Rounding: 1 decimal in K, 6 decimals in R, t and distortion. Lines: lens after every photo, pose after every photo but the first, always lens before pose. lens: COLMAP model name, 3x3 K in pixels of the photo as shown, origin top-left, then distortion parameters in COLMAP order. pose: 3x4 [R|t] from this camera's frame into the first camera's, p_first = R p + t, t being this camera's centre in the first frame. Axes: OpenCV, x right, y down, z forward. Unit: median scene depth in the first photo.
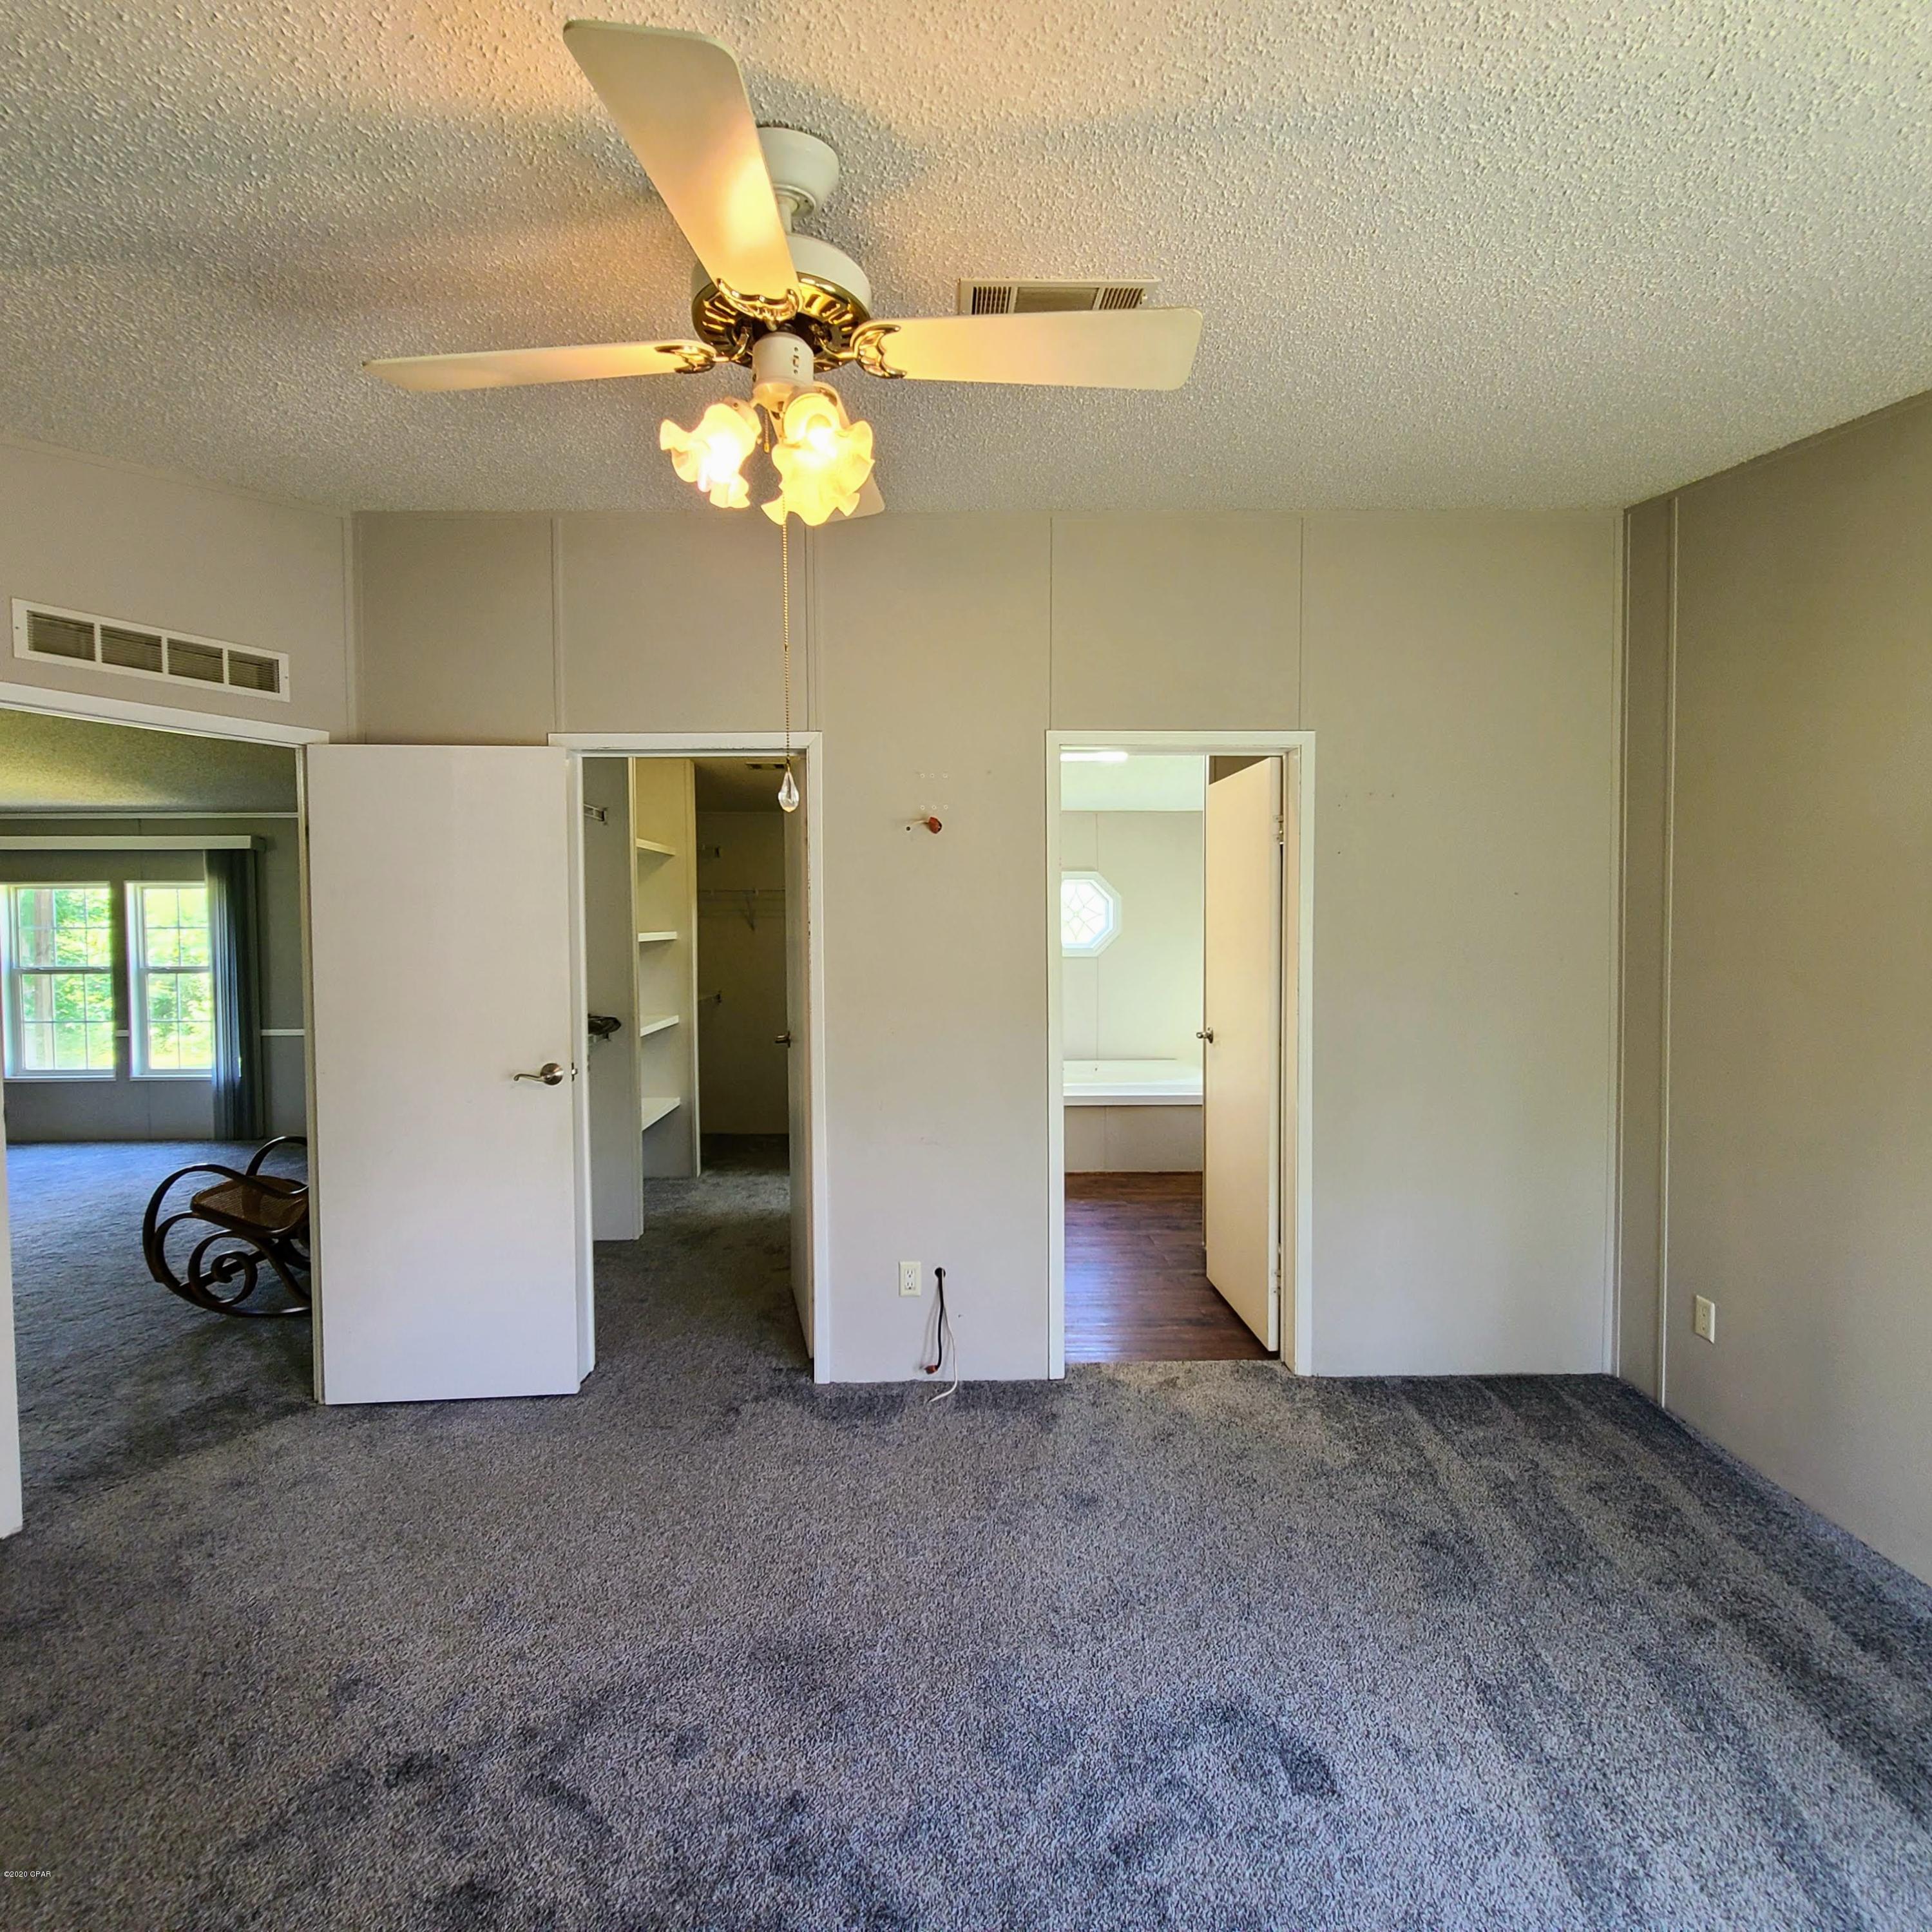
lens RADIAL K [[1048.0, 0, 957.3], [0, 1048.0, 957.3], [0, 0, 1]] dist [0.000990, 0.000557]
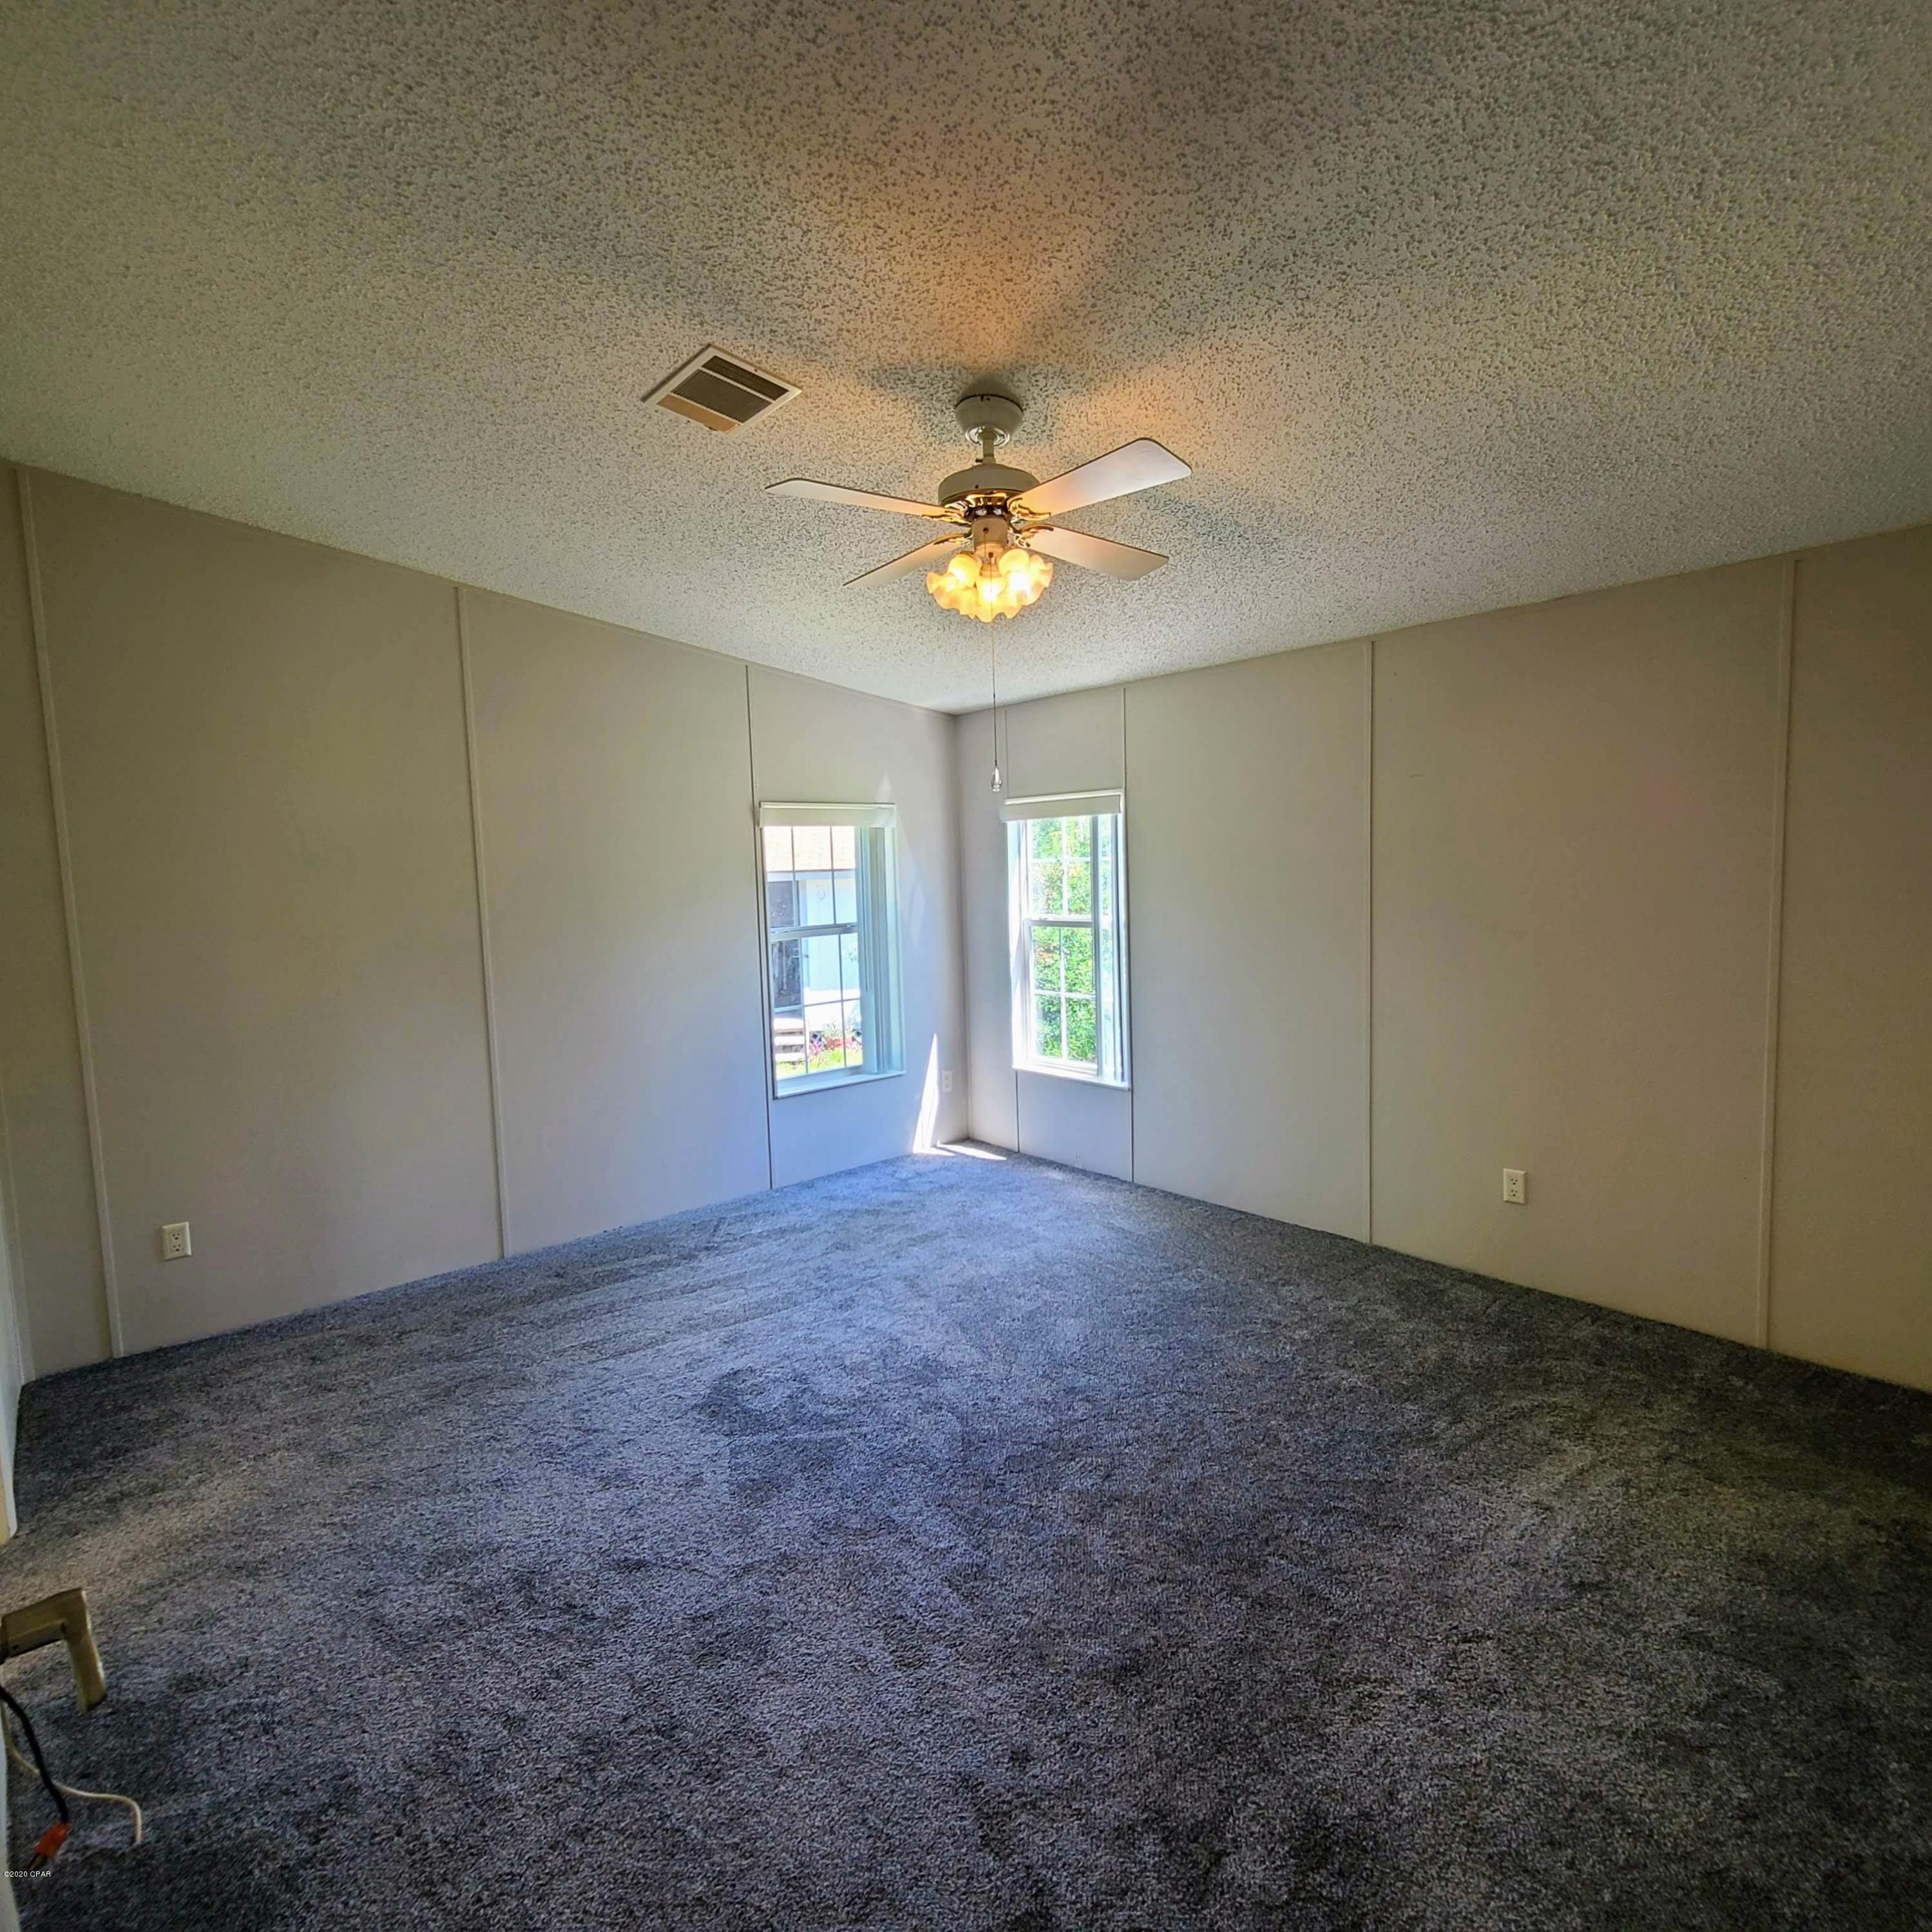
lens RADIAL K [[1048.0, 0, 957.3], [0, 1048.0, 957.3], [0, 0, 1]] dist [0.000990, 0.000557]
pose [[-0.647217, -0.041212, 0.761191, -0.937380], [0.061838, 0.992408, 0.106310, -0.043358], [-0.759793, 0.115877, -0.639755, 1.413272]]
